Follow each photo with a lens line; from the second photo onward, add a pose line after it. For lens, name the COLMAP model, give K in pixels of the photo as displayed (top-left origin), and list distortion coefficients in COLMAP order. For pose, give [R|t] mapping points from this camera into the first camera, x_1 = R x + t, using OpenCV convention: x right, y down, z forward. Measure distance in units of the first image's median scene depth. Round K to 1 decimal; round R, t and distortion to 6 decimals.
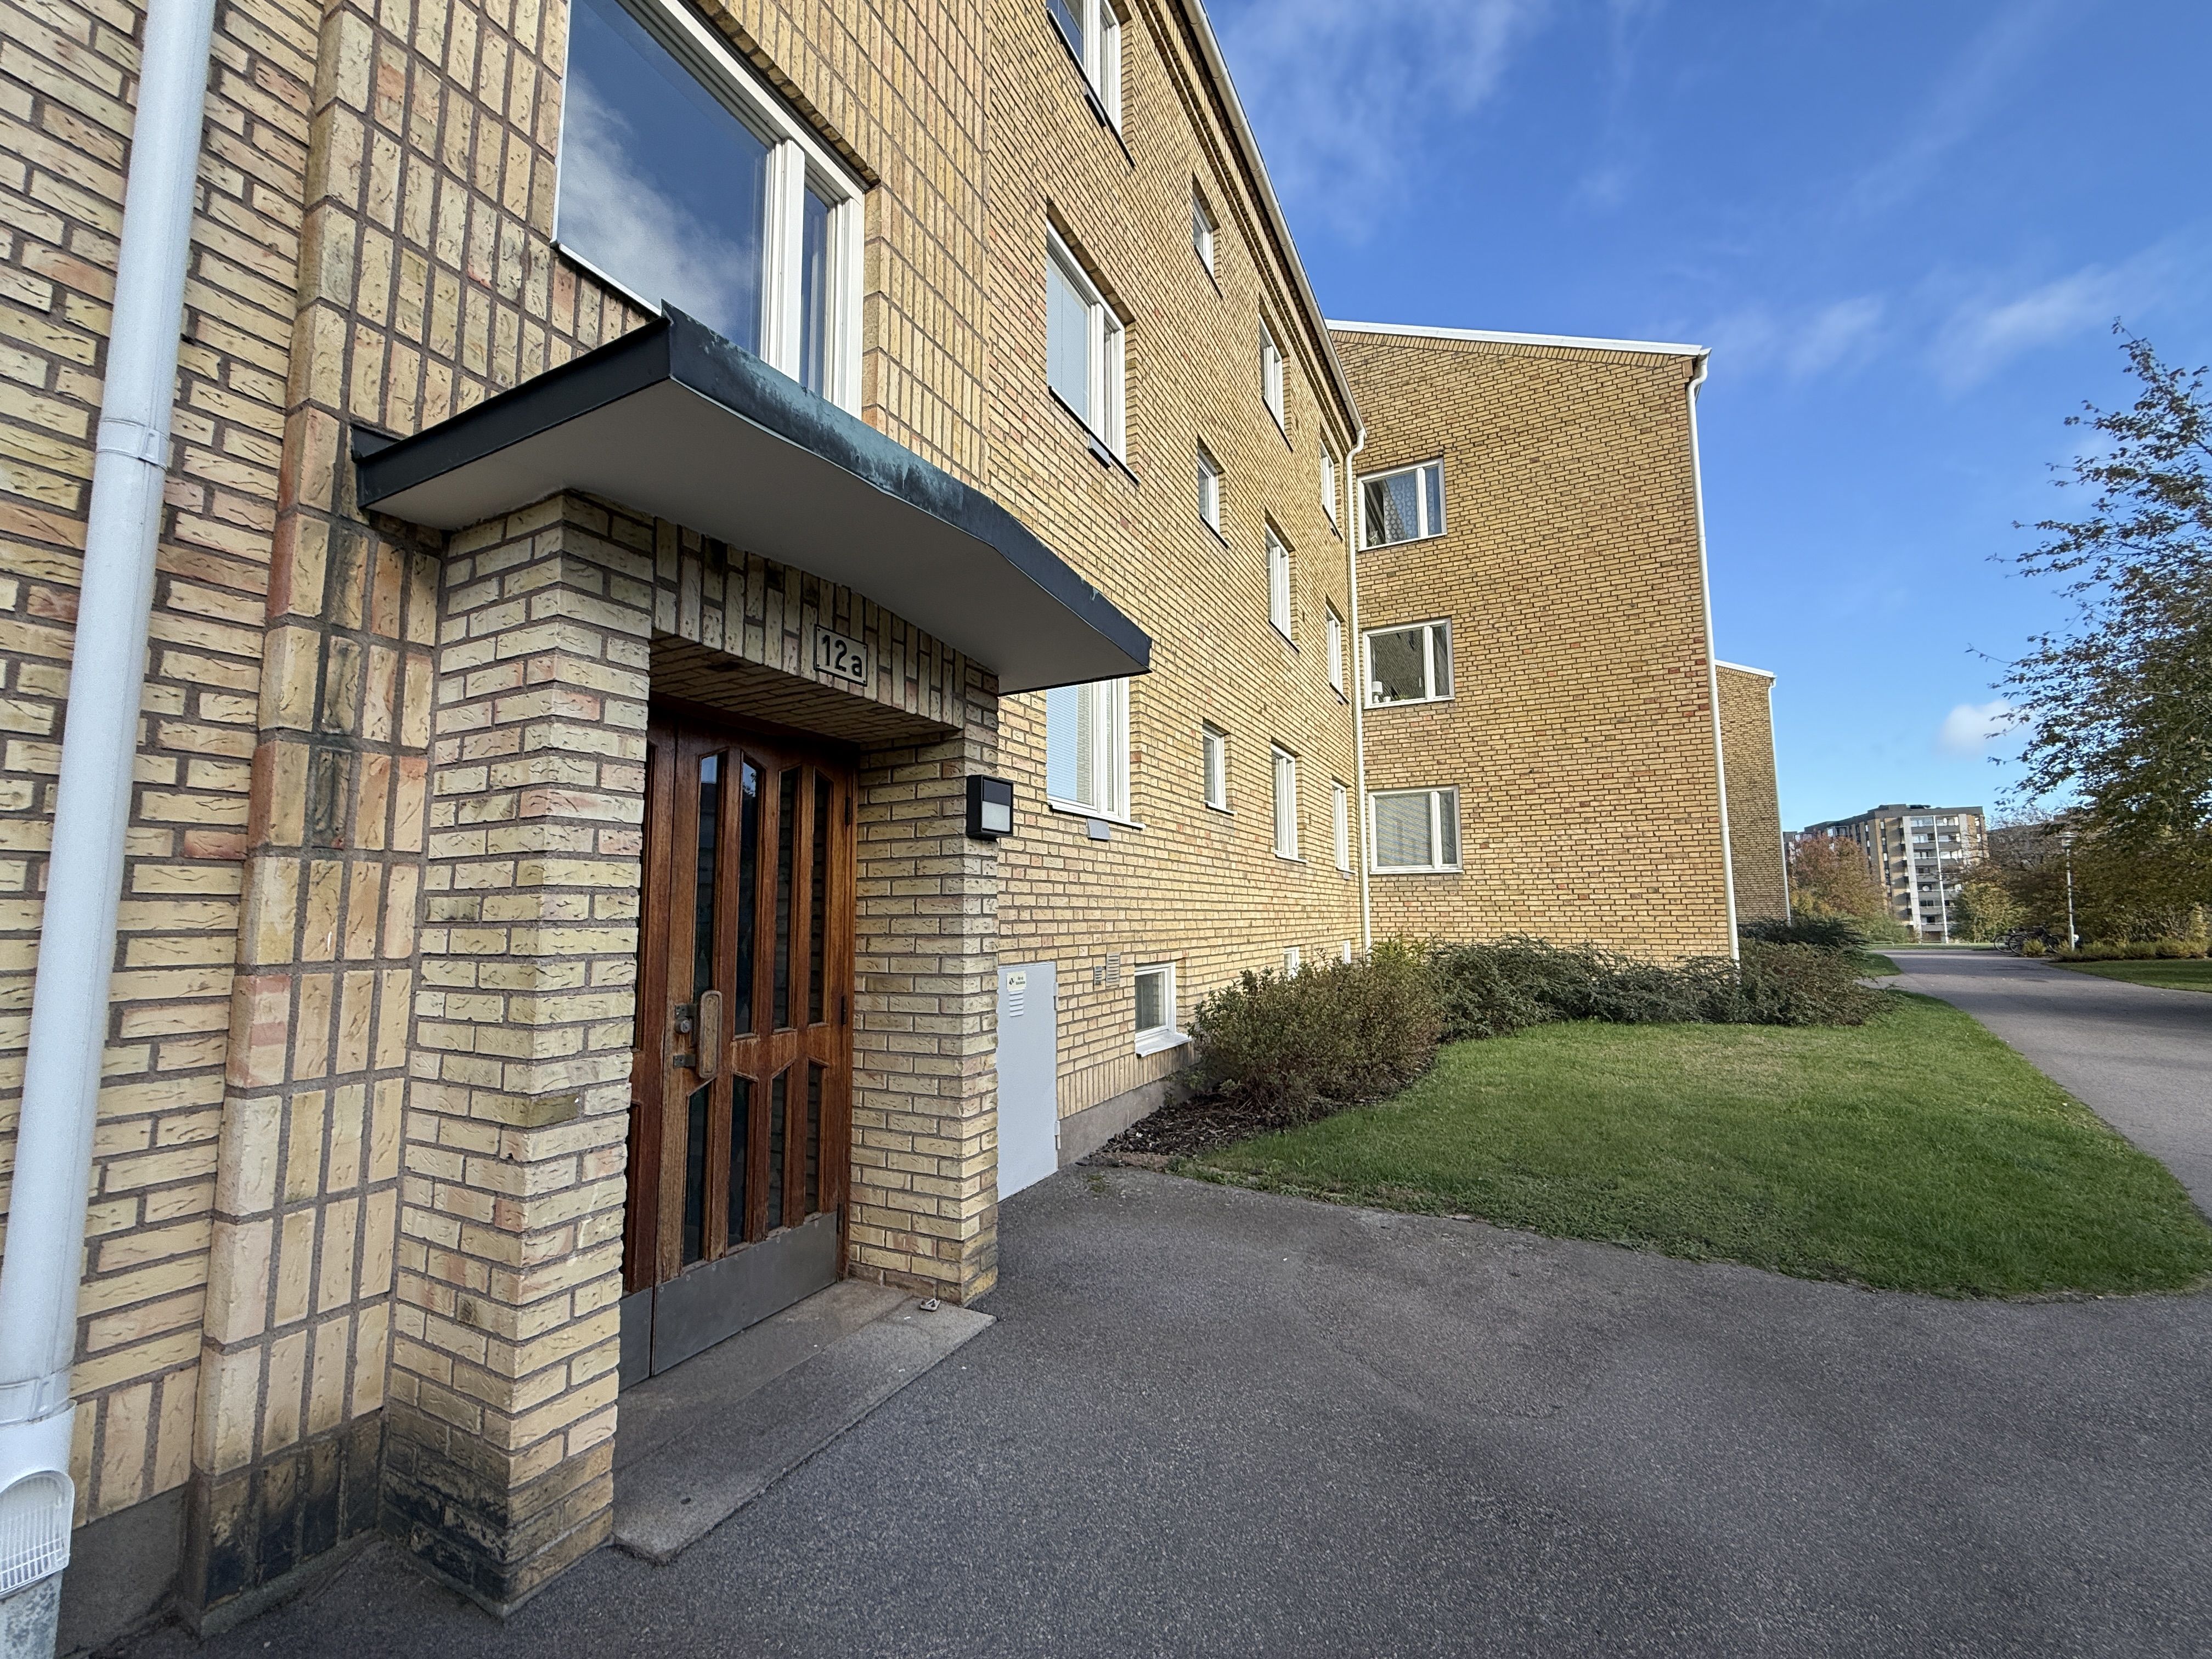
lens RADIAL K [[894.2, 0, 1101.3], [0, 894.2, 827.6], [0, 0, 1]] dist [0.012468, 0.000815]
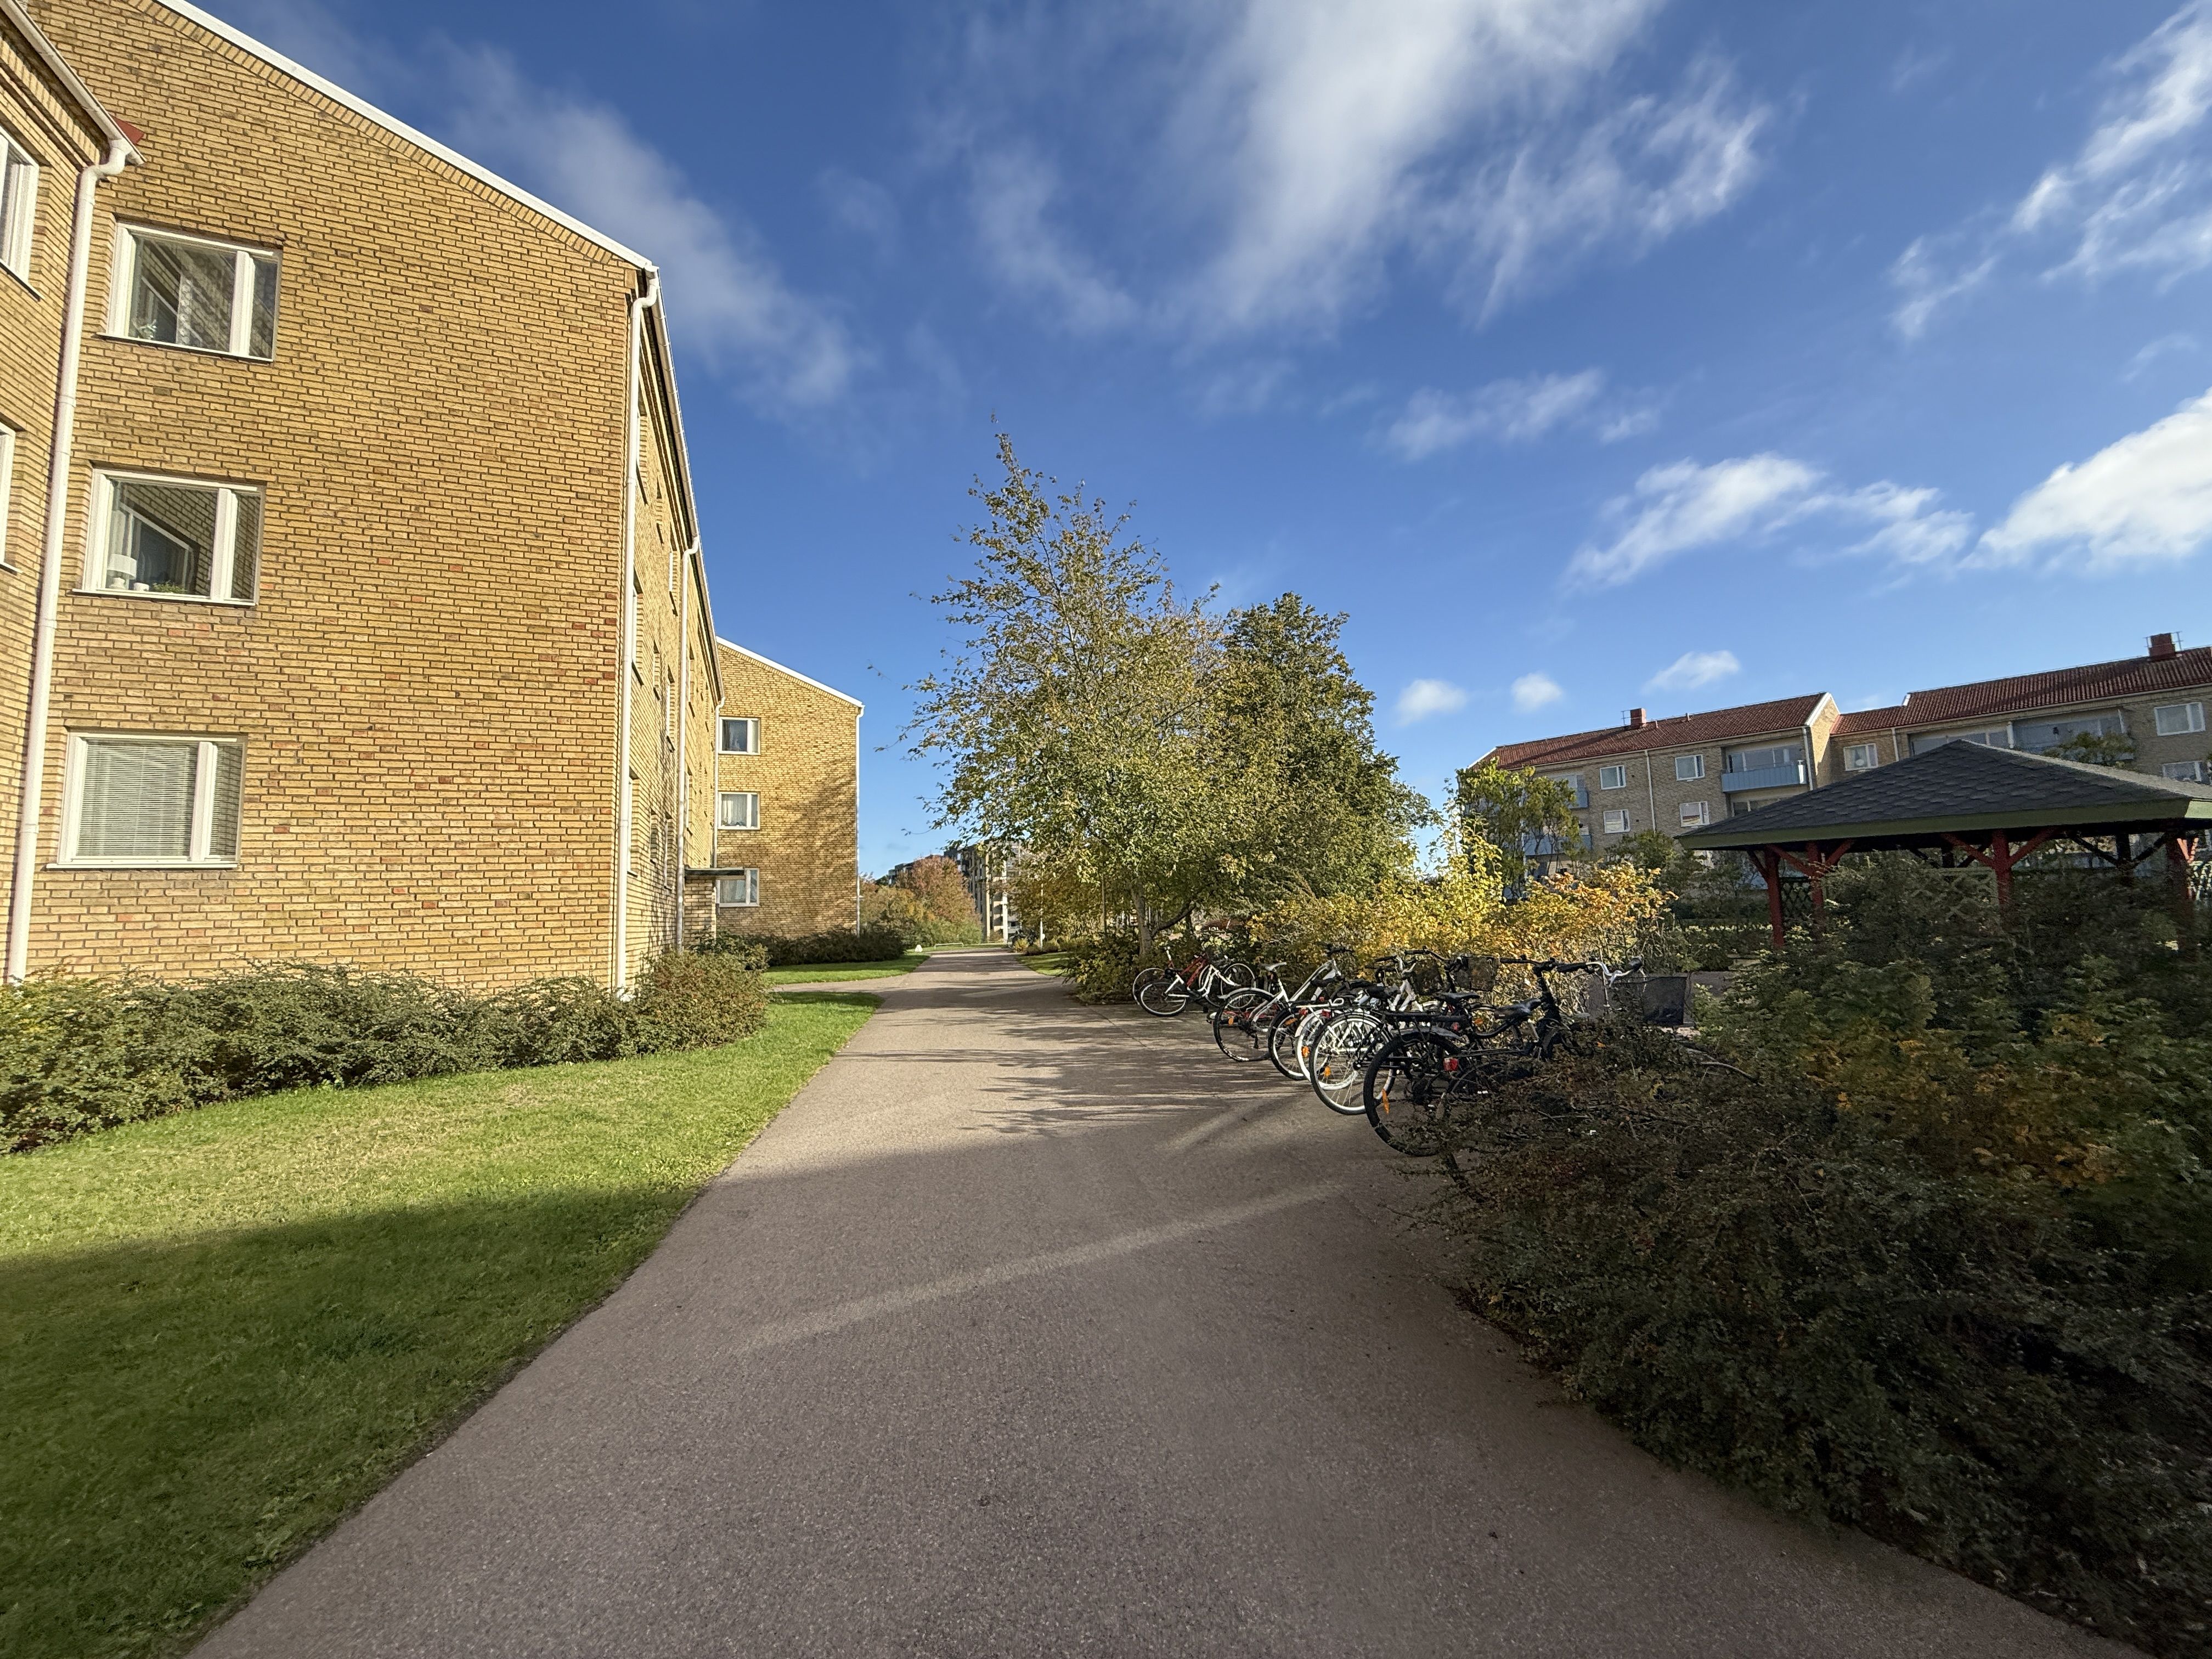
lens RADIAL K [[894.2, 0, 1104.2], [0, 894.2, 830.8], [0, 0, 1]] dist [0.012468, 0.000815]
pose [[0.683994, 0.060478, 0.726976, 0.351085], [-0.052739, 0.998049, -0.033408, 0.011514], [-0.727579, -0.015489, 0.685849, 0.085297]]
